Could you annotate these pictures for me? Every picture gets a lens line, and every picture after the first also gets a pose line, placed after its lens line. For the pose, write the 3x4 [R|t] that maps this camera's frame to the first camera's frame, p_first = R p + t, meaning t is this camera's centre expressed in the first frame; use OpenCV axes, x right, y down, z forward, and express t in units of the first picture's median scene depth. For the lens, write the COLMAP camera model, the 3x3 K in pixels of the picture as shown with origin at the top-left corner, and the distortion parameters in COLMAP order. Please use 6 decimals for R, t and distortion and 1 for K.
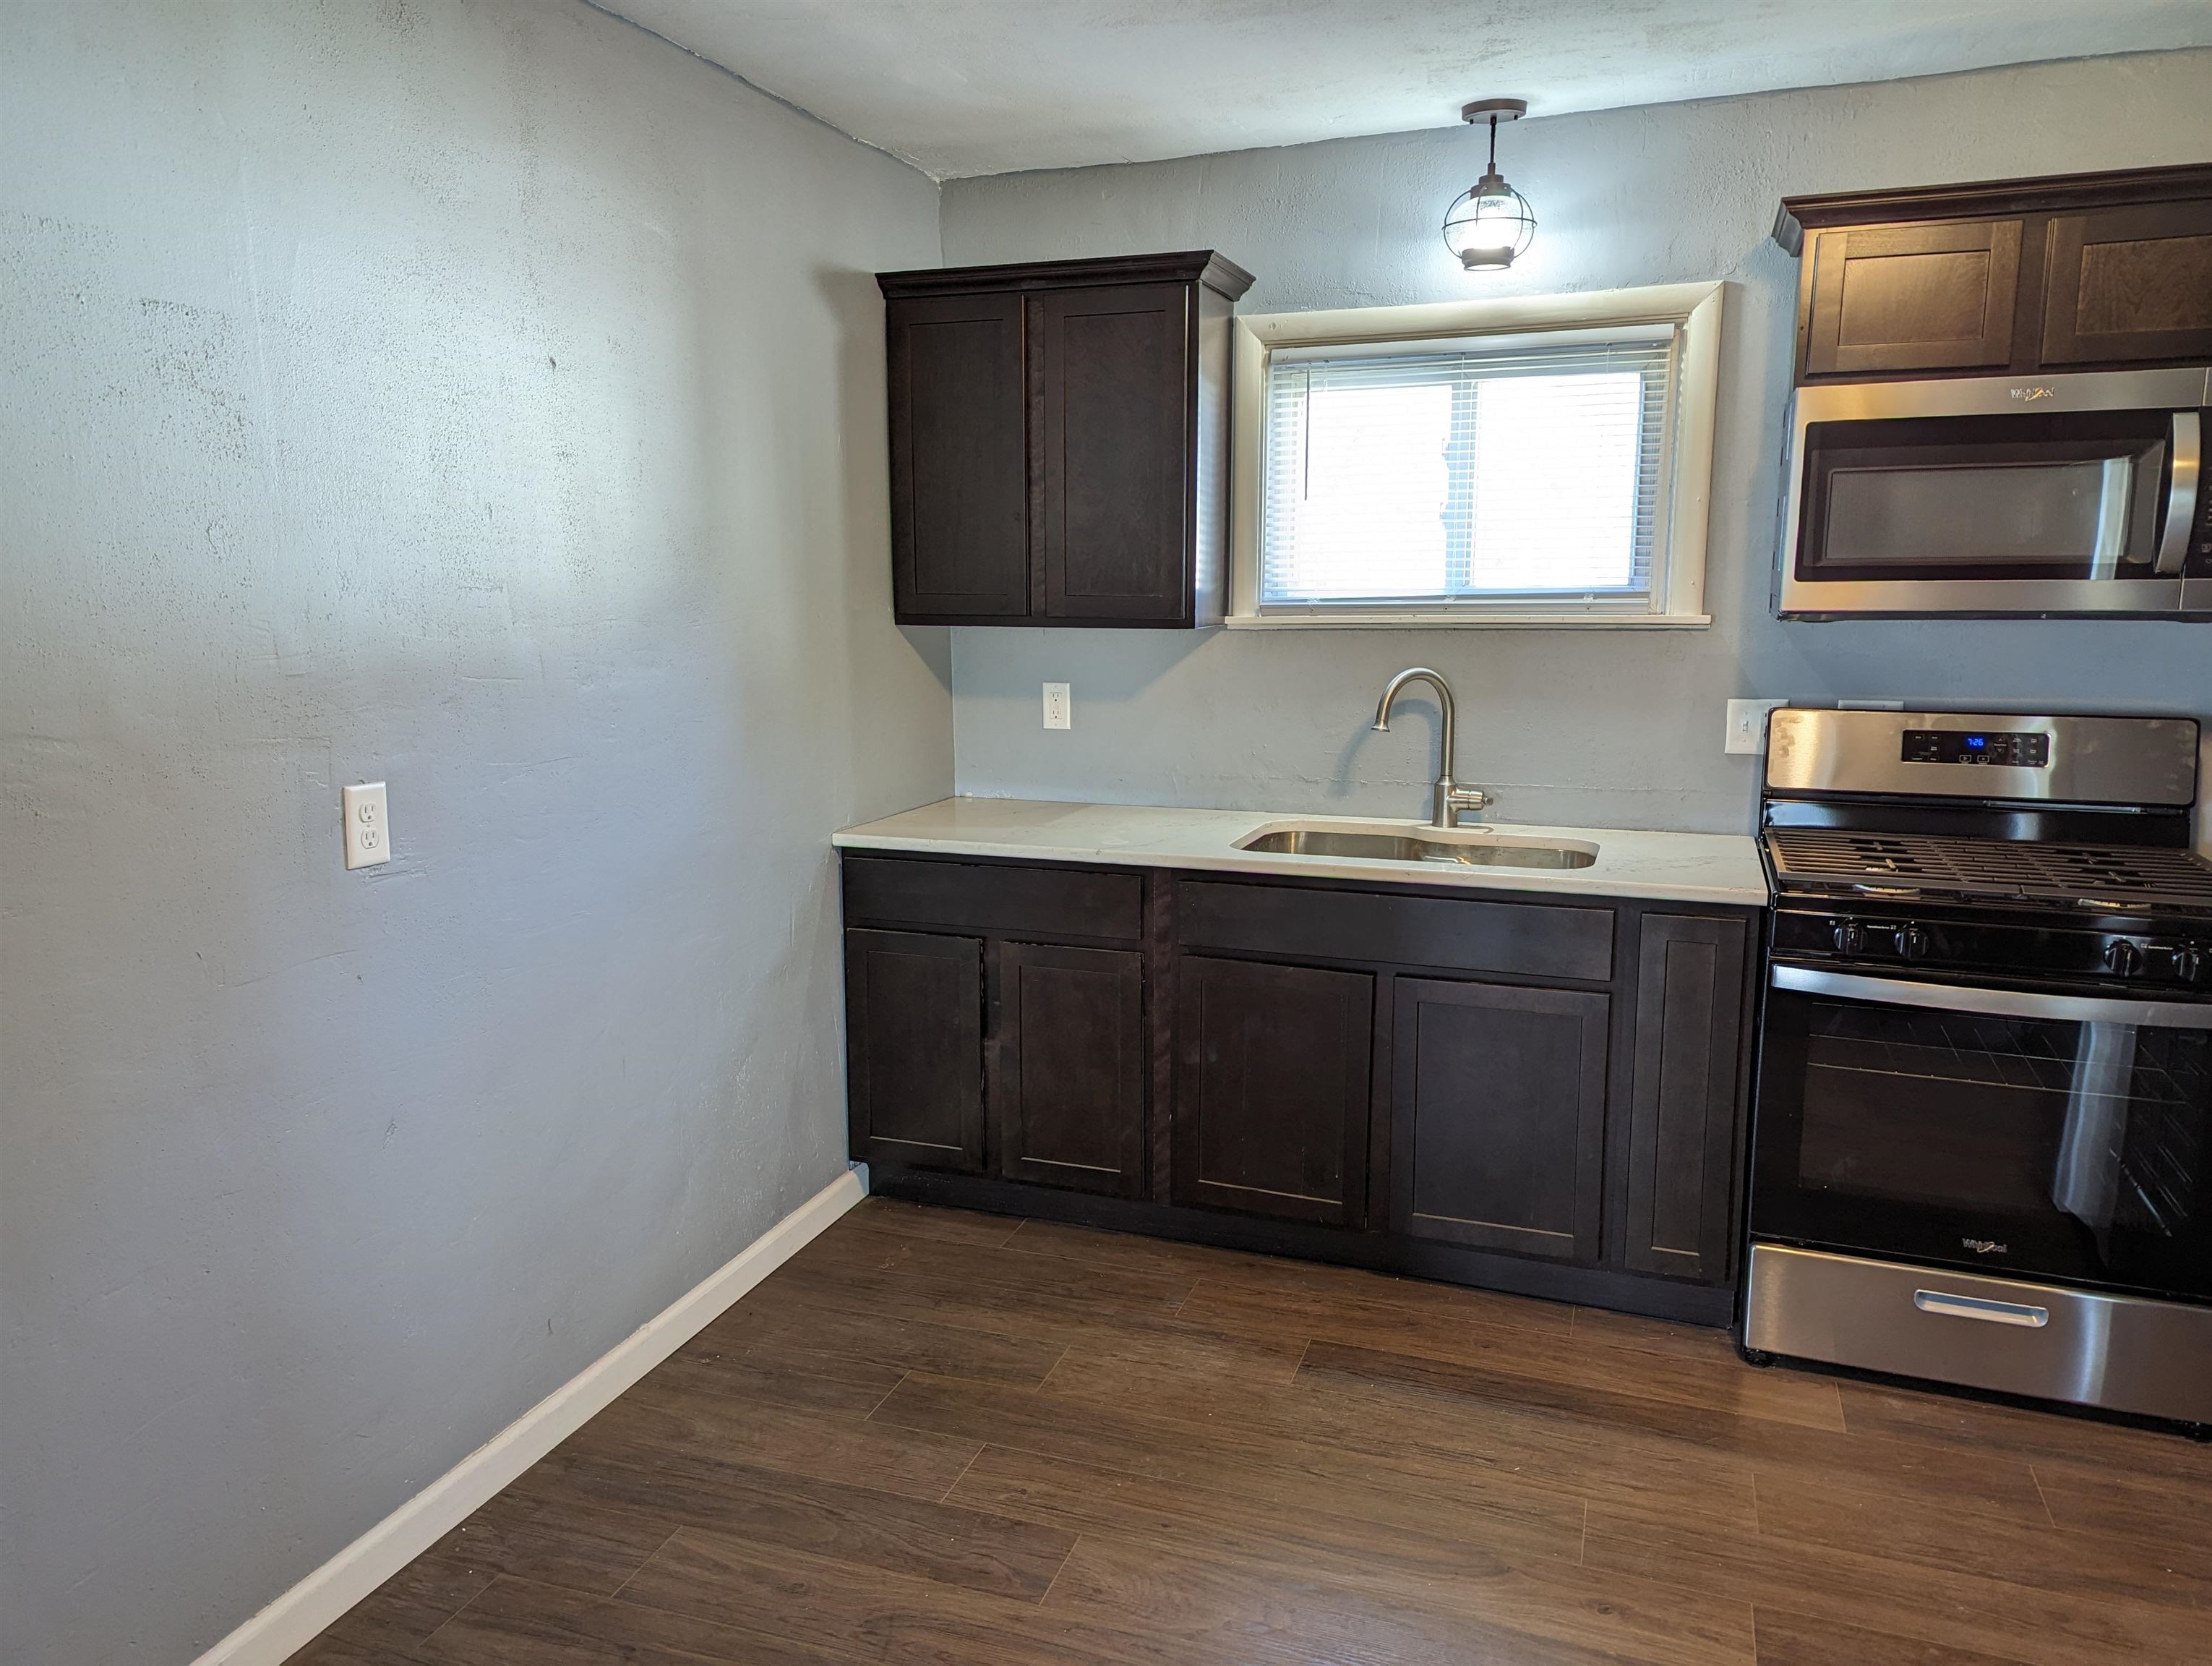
lens RADIAL K [[1539.9, 0, 1097.7], [0, 1539.9, 842.0], [0, 0, 1]] dist [0.095547, -0.095805]
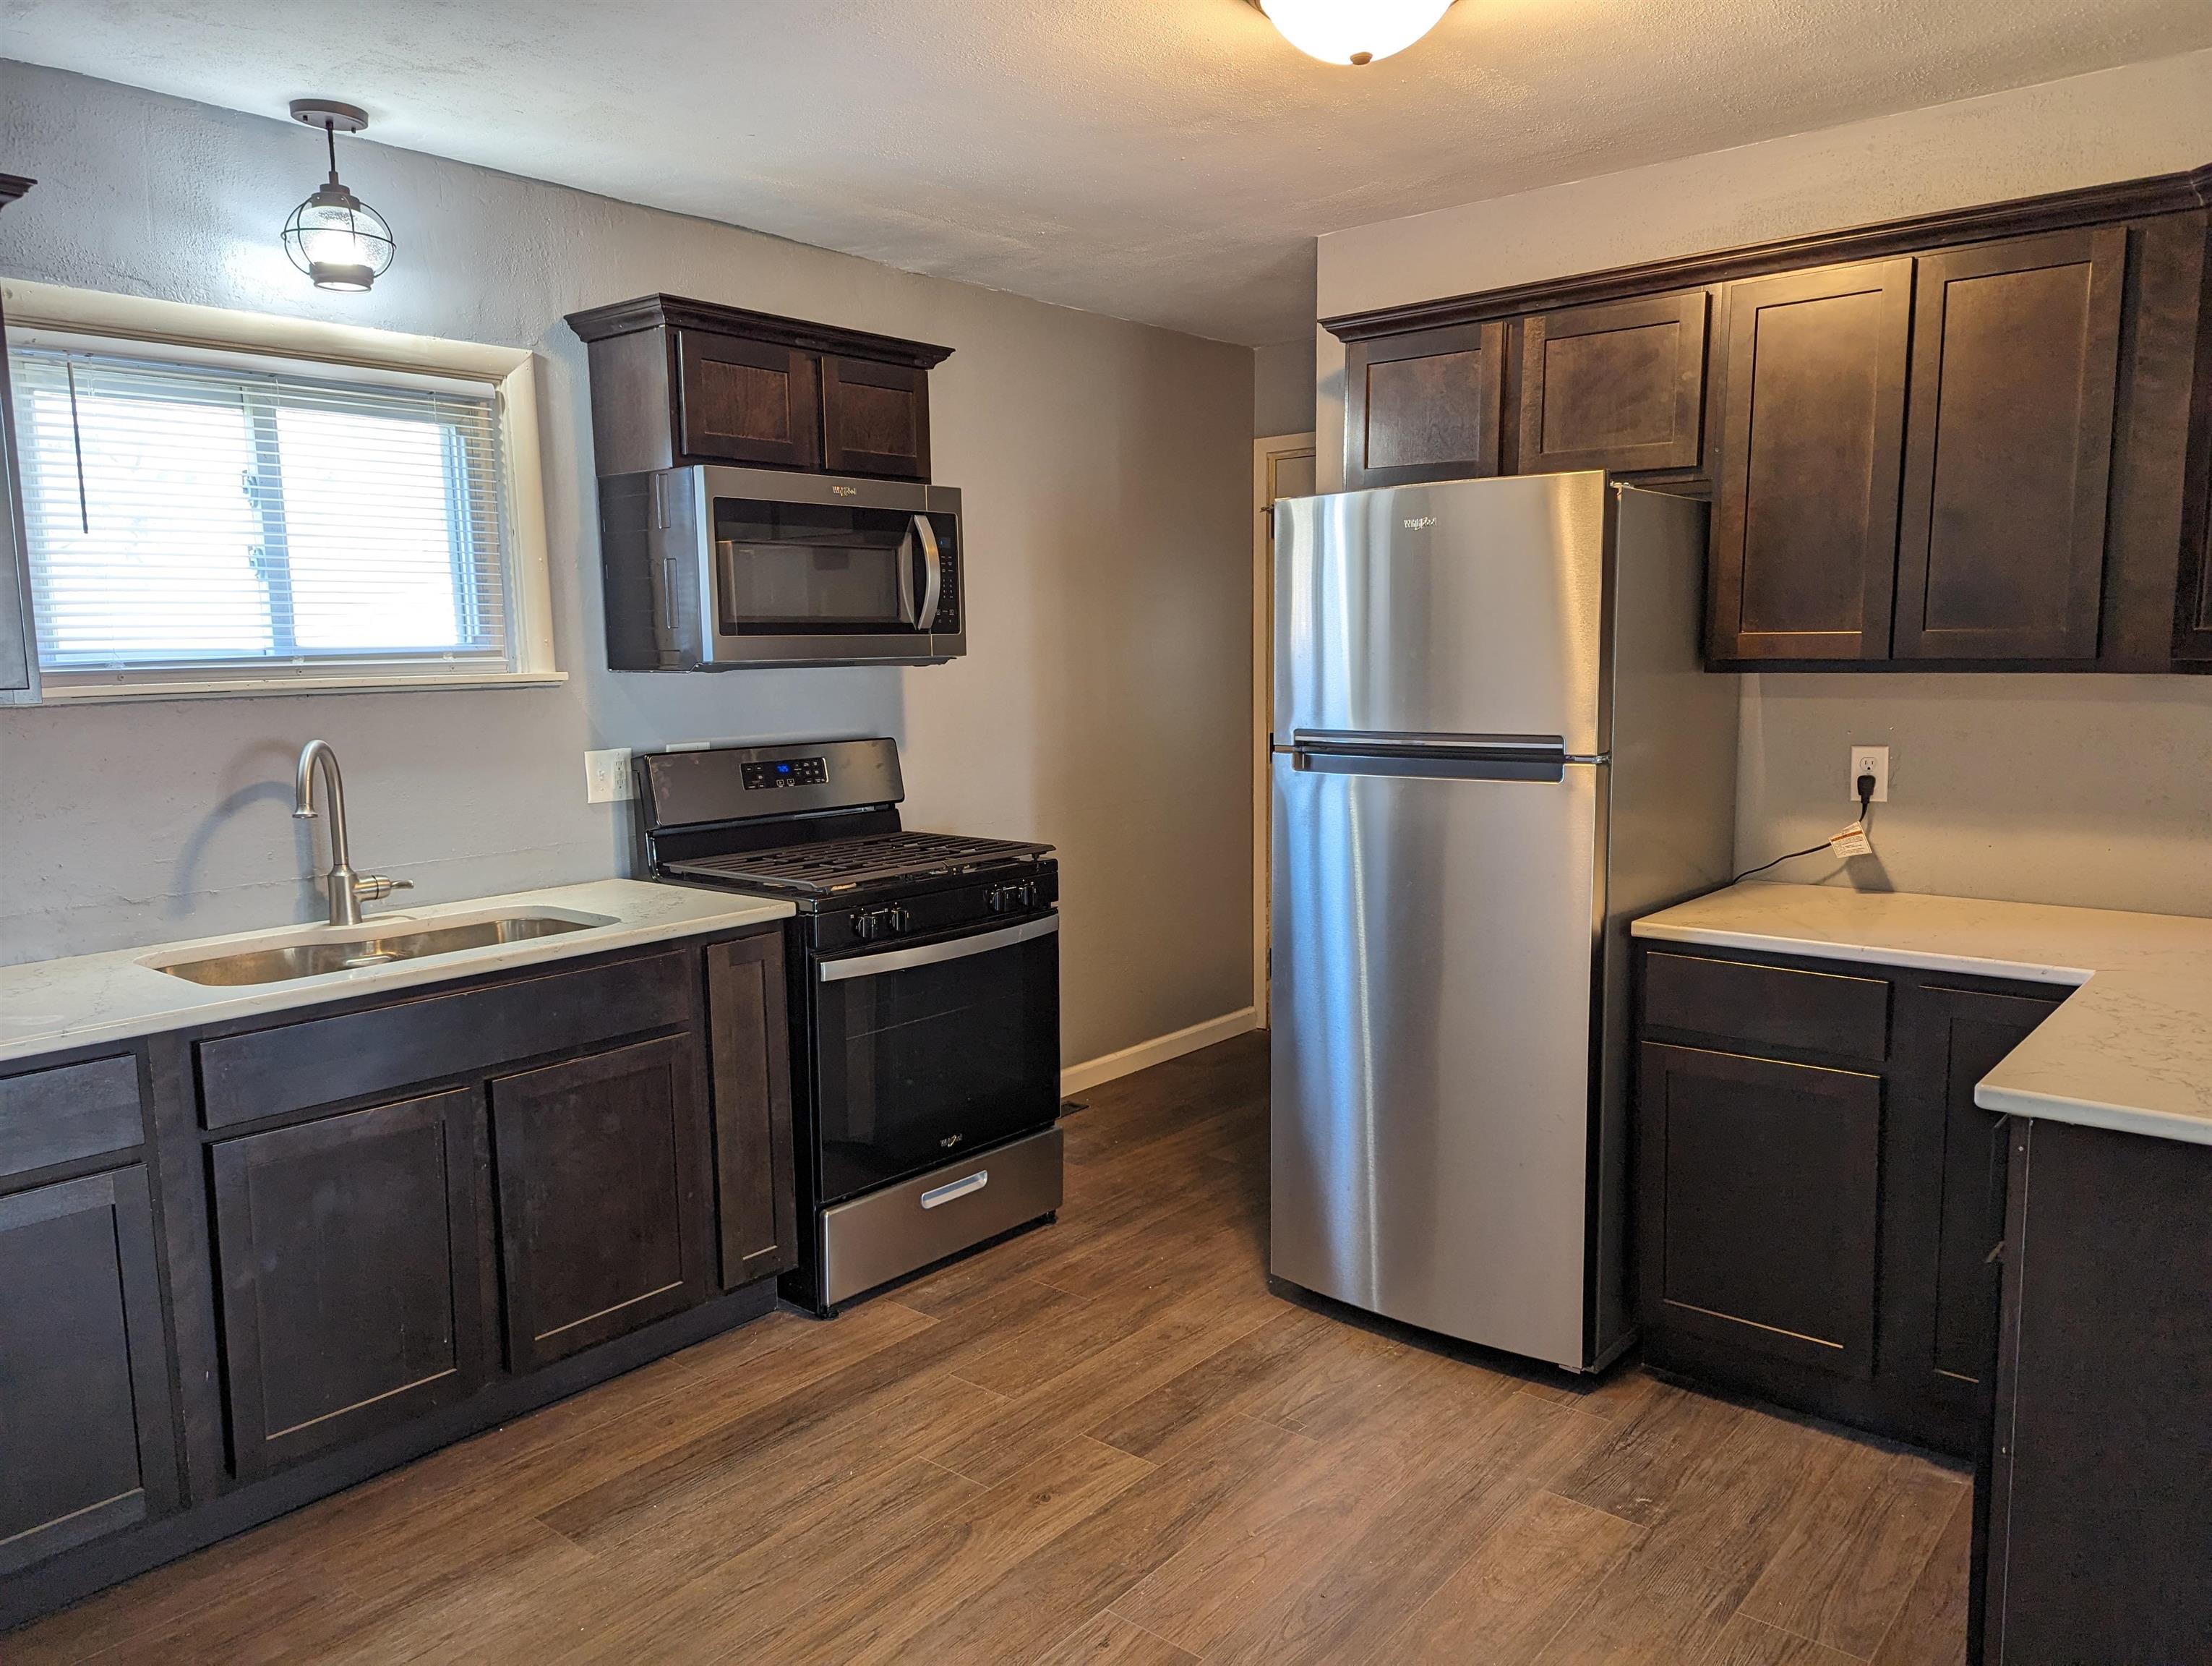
lens RADIAL K [[1539.9, 0, 1097.7], [0, 1539.9, 842.0], [0, 0, 1]] dist [0.095547, -0.095805]
pose [[0.352058, -0.123947, 0.927735, -0.473330], [0.178679, 0.981864, 0.063373, -0.038951], [-0.918765, 0.143455, 0.367820, 0.328317]]
